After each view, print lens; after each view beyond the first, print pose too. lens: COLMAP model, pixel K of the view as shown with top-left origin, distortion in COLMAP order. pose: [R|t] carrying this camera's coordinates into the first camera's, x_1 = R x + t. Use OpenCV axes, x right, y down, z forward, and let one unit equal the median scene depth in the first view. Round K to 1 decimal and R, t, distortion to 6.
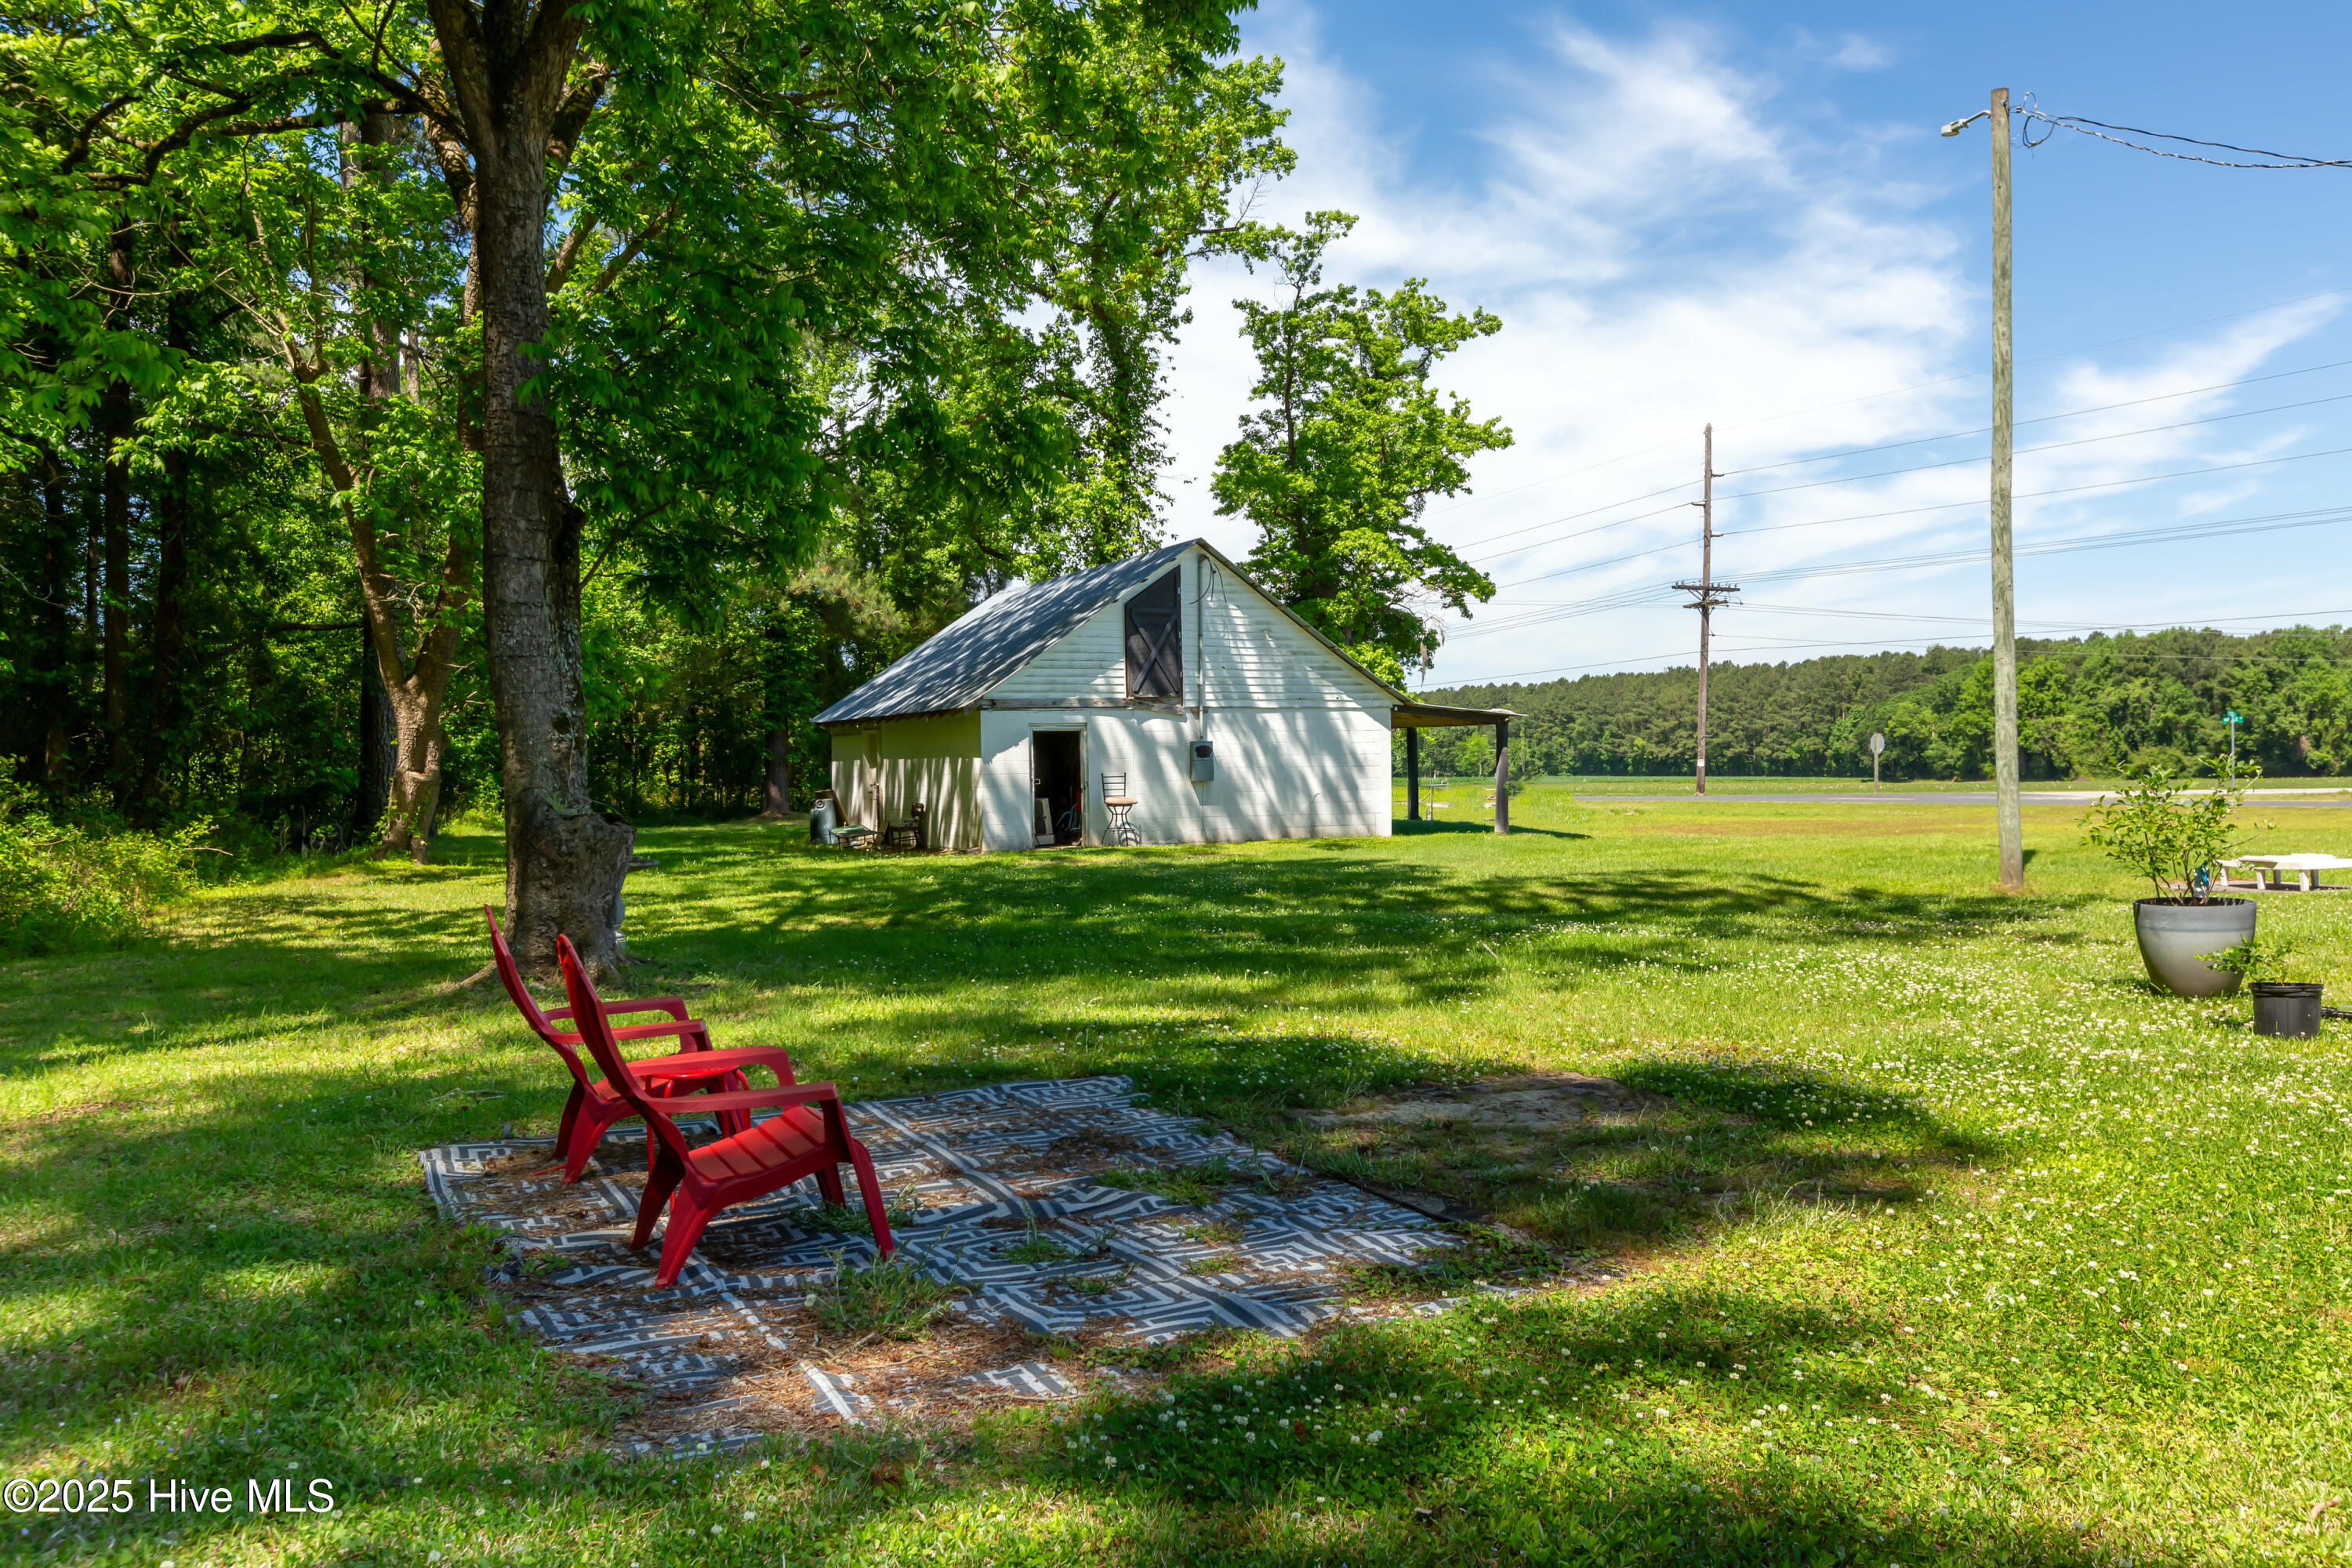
lens RADIAL K [[1780.2, 0, 1207.9], [0, 1780.2, 789.2], [0, 0, 1]] dist [0.007200, -0.007100]
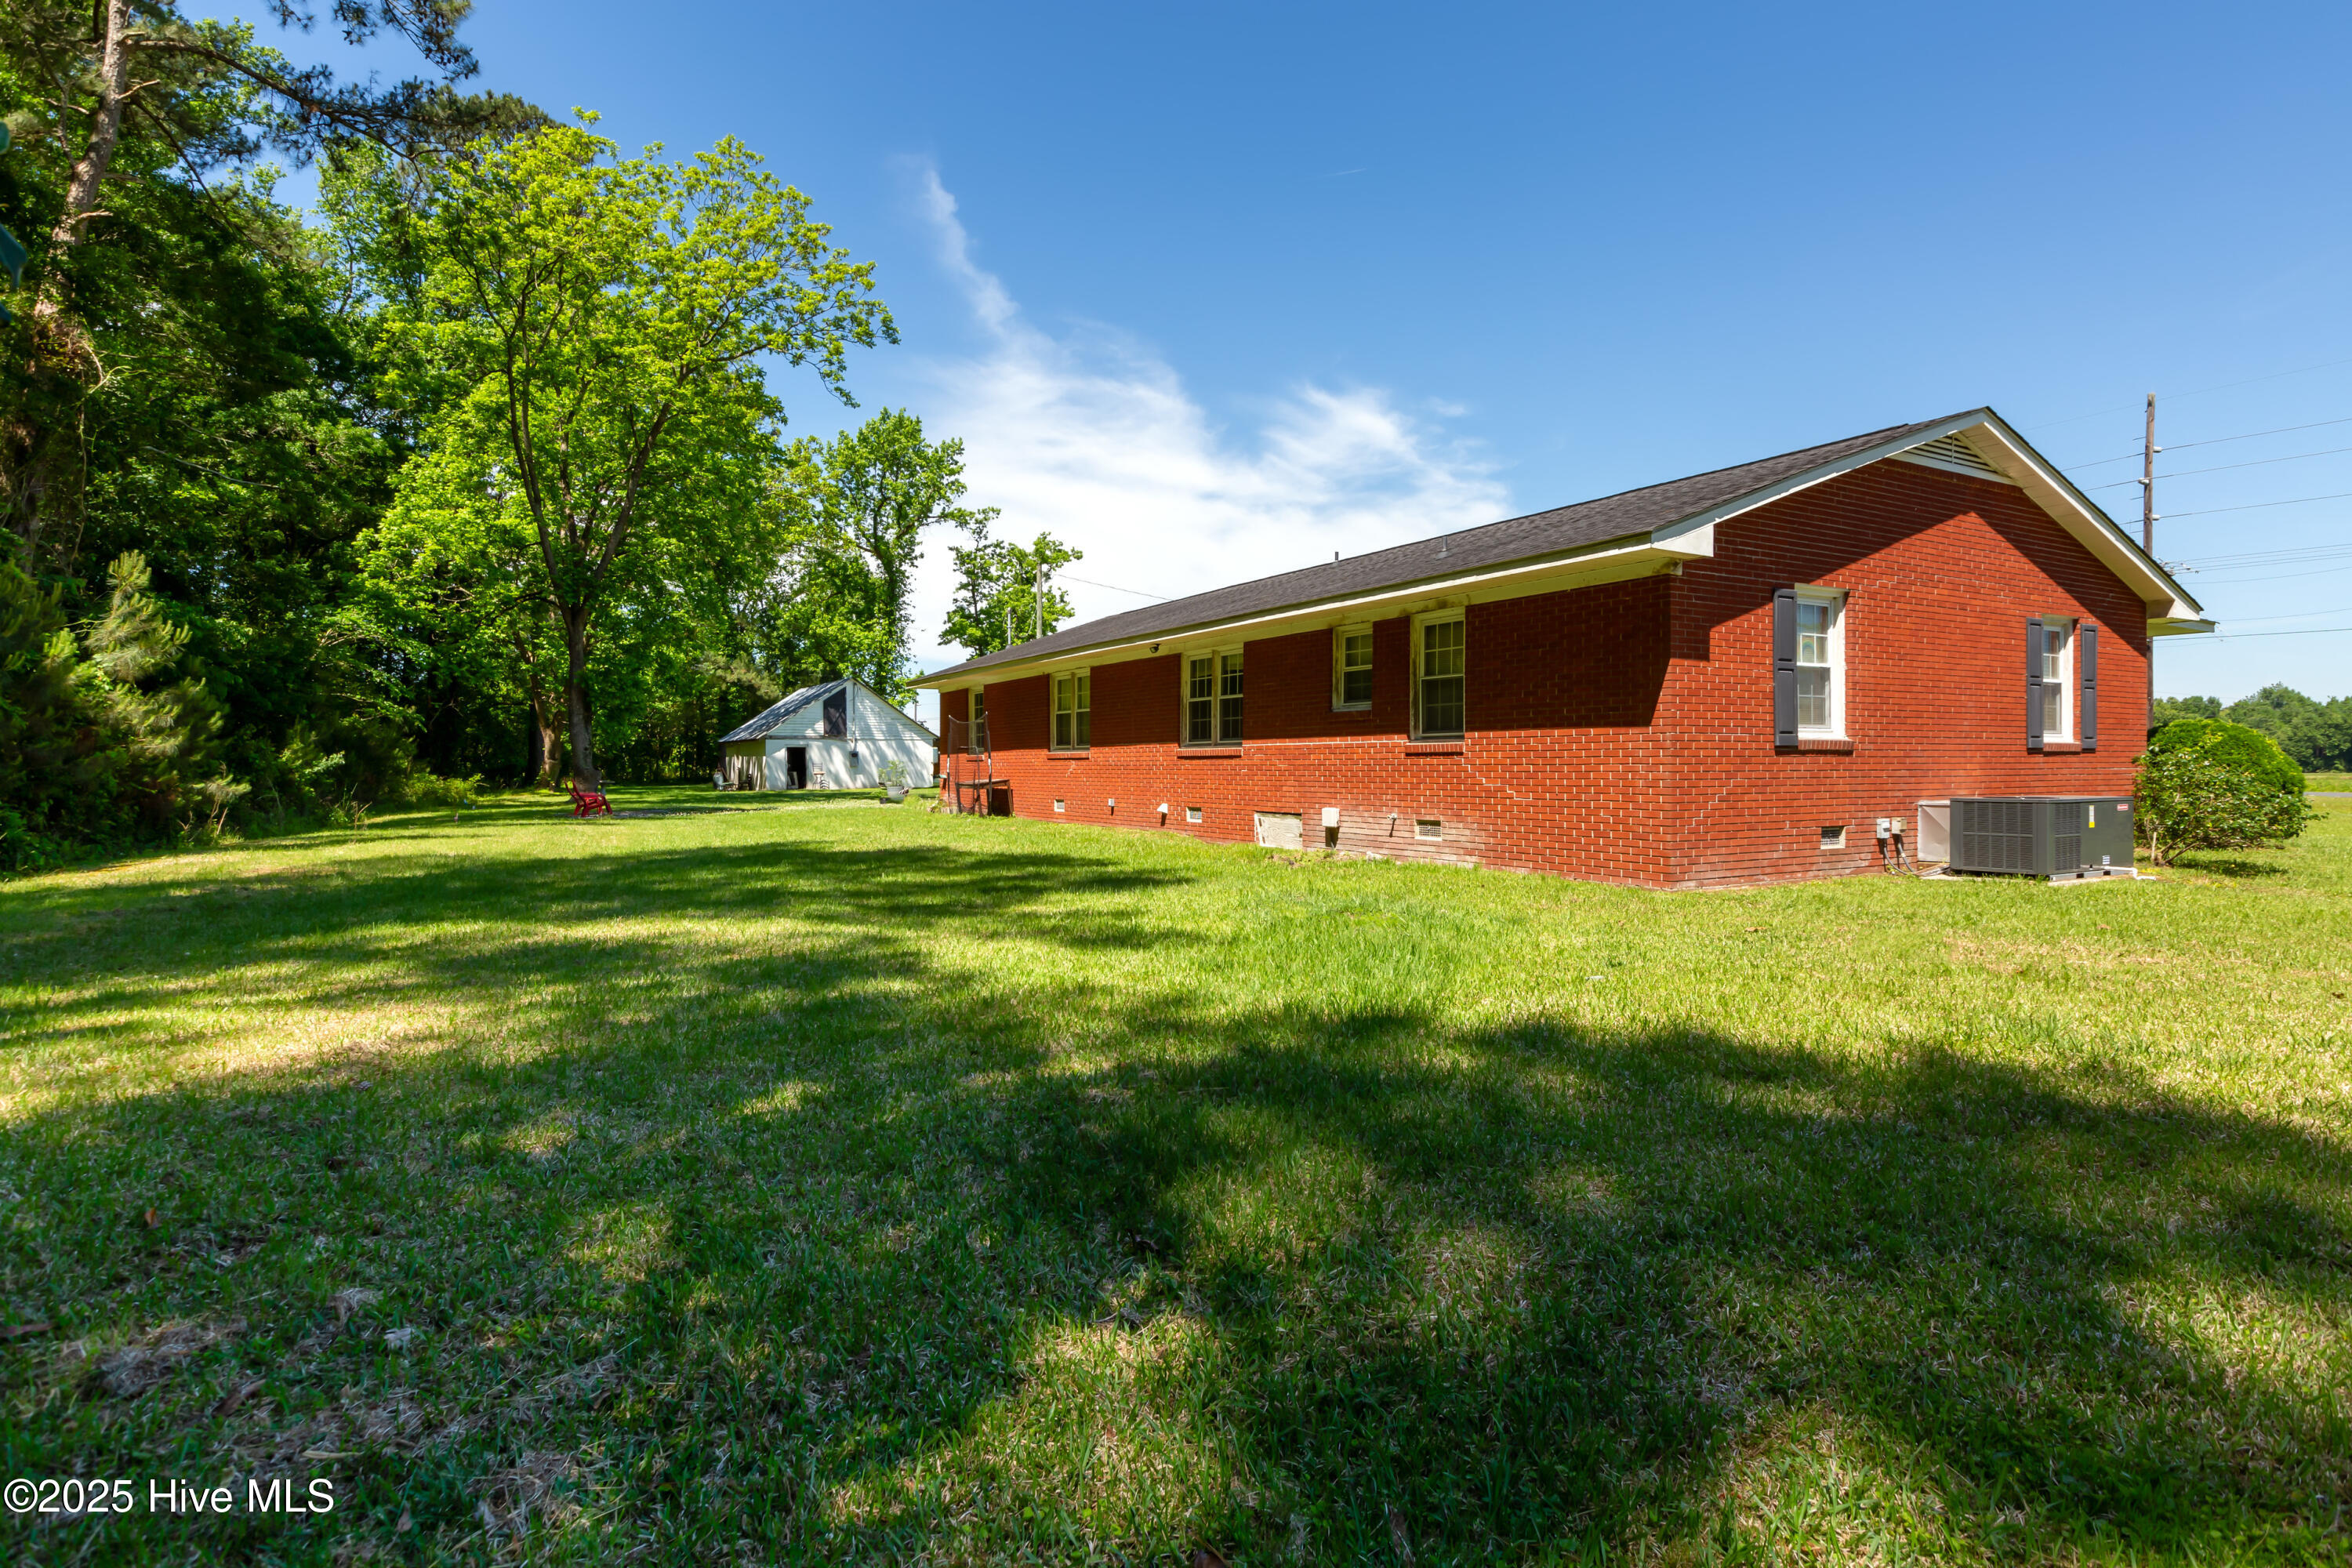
lens RADIAL K [[1110.2, 0, 1204.2], [0, 1110.2, 790.4], [0, 0, 1]] dist [0.001613, 0.000069]
pose [[0.993525, 0.004024, 0.113541, 0.182908], [-0.005629, 0.999889, 0.013821, 0.004141], [-0.113473, -0.014371, 0.993437, -0.412573]]
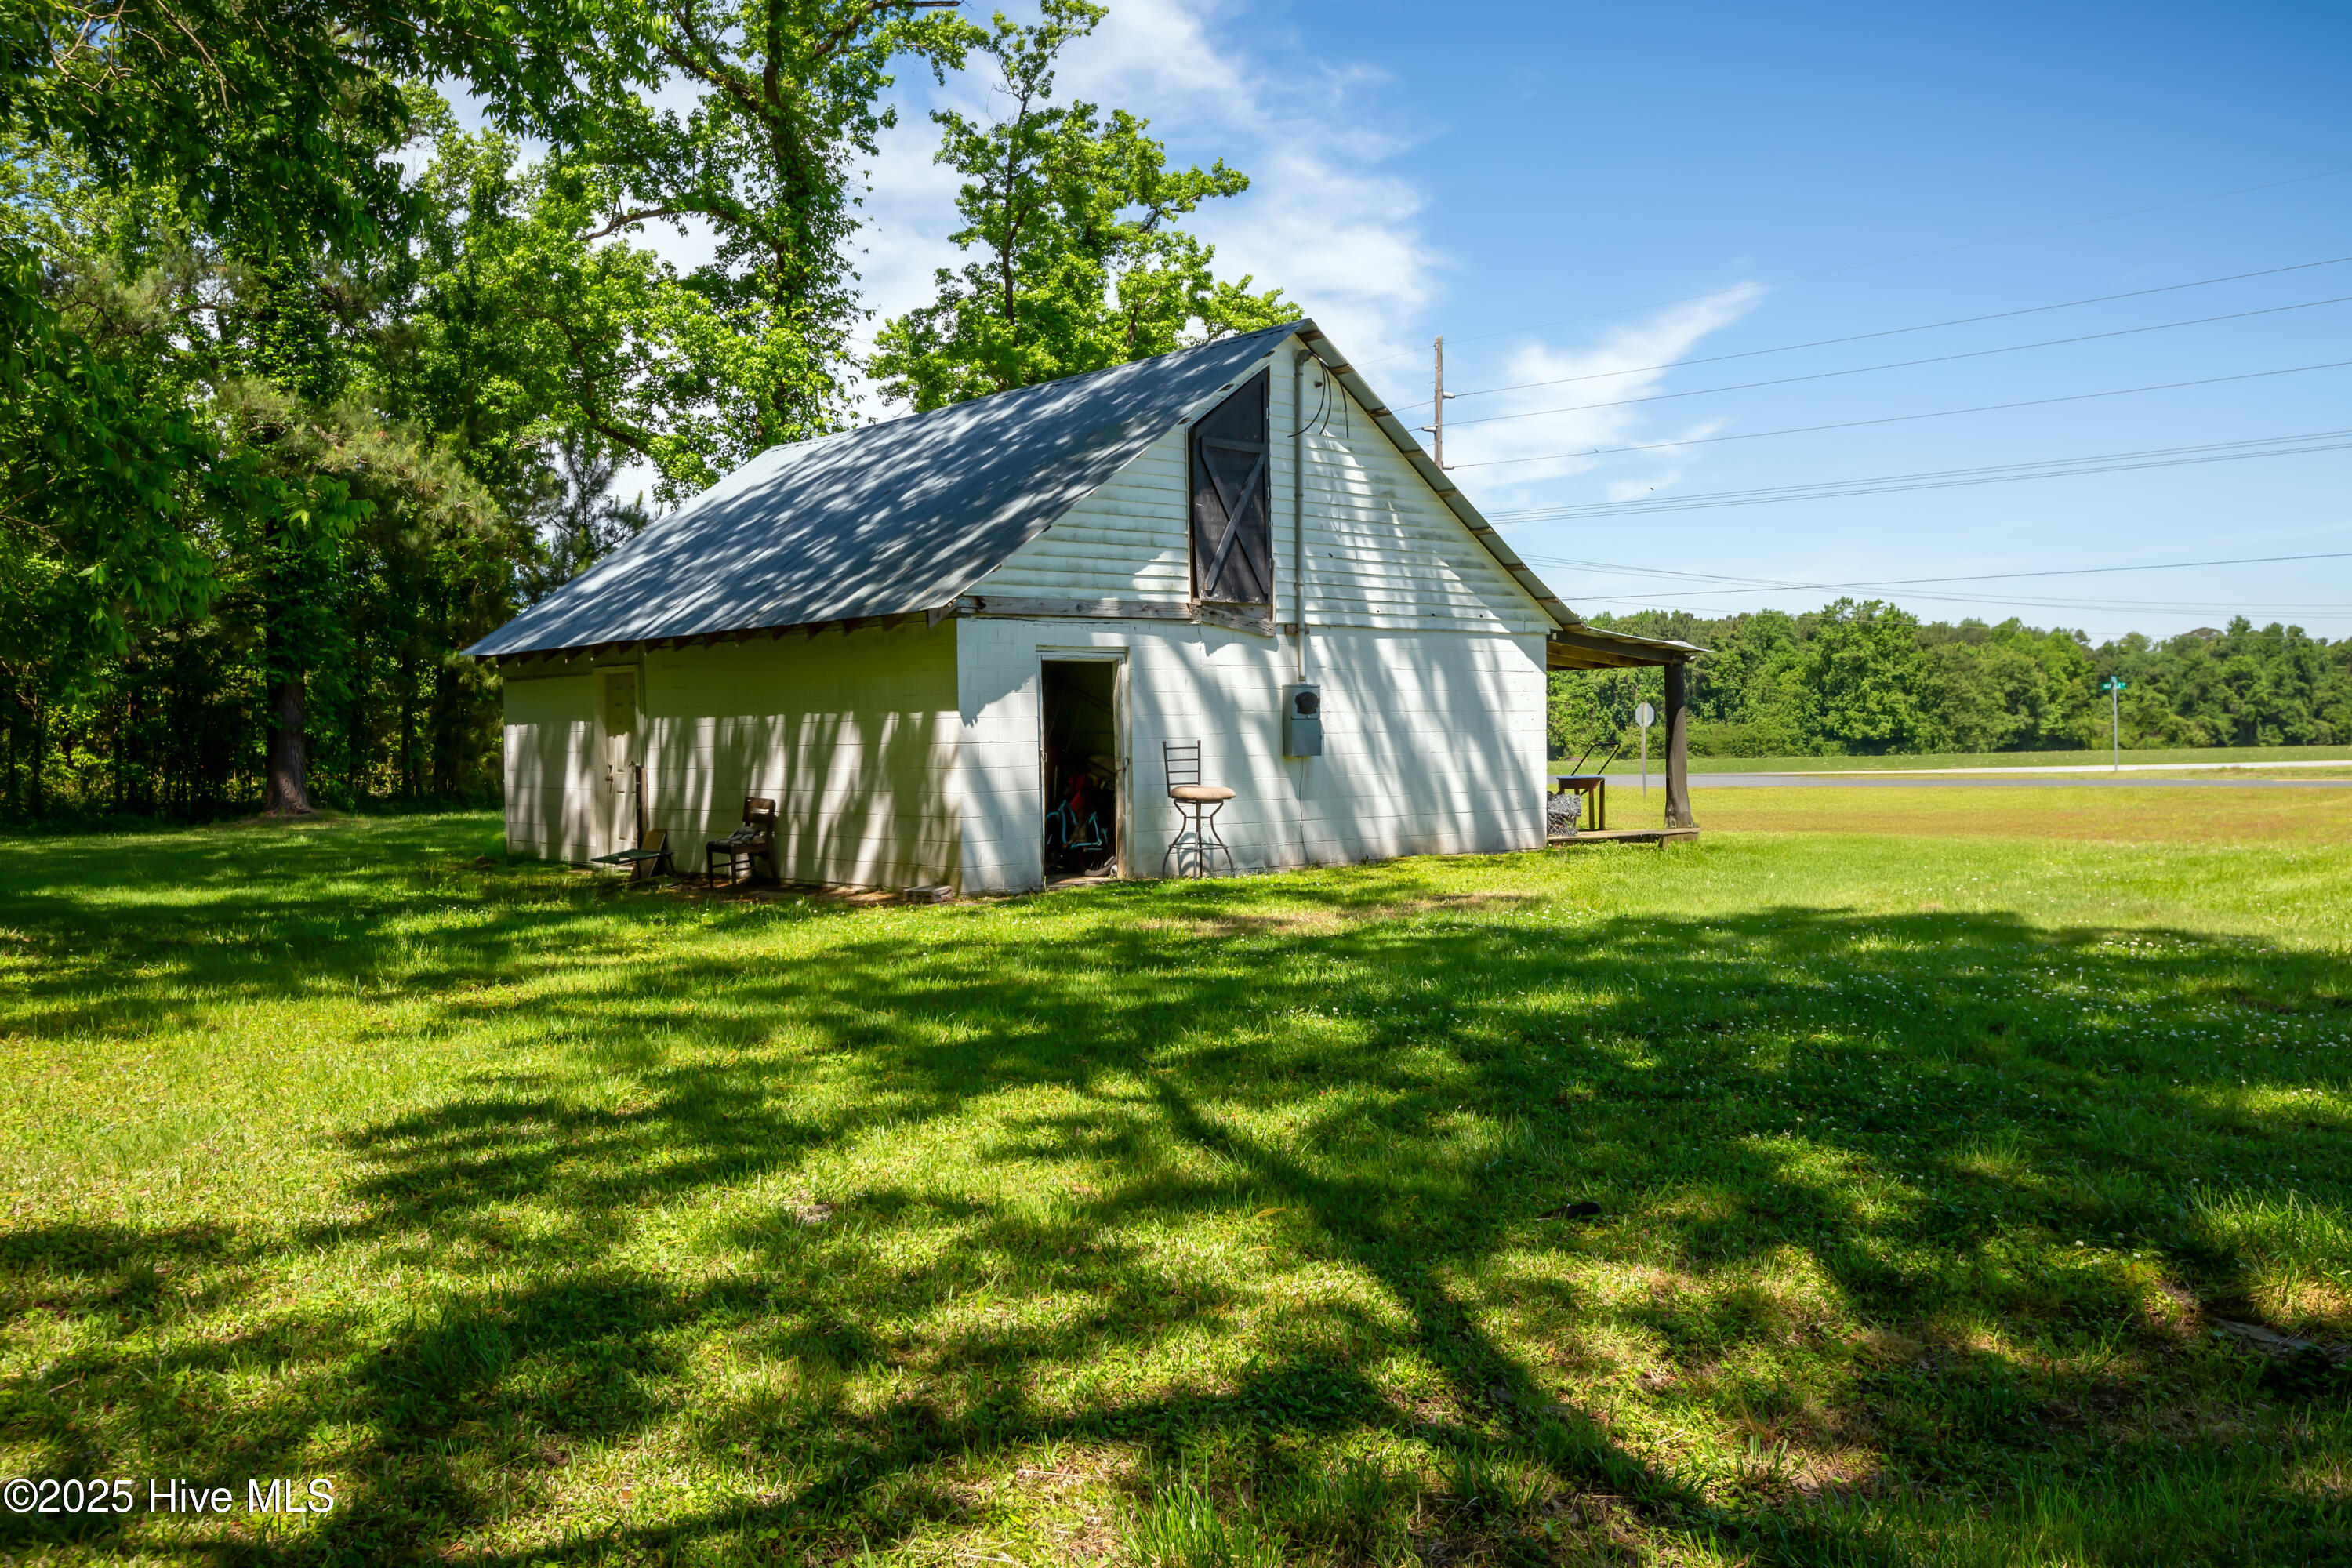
lens RADIAL K [[1878.6, 0, 1176.0], [0, 1878.6, 784.0], [0, 0, 1]] dist [-0.037069, 0.000636]
pose [[0.962216, -0.008809, 0.272145, -0.108706], [0.007201, 0.999950, 0.006906, -0.000335], [-0.272193, -0.004686, 0.962231, 0.242113]]
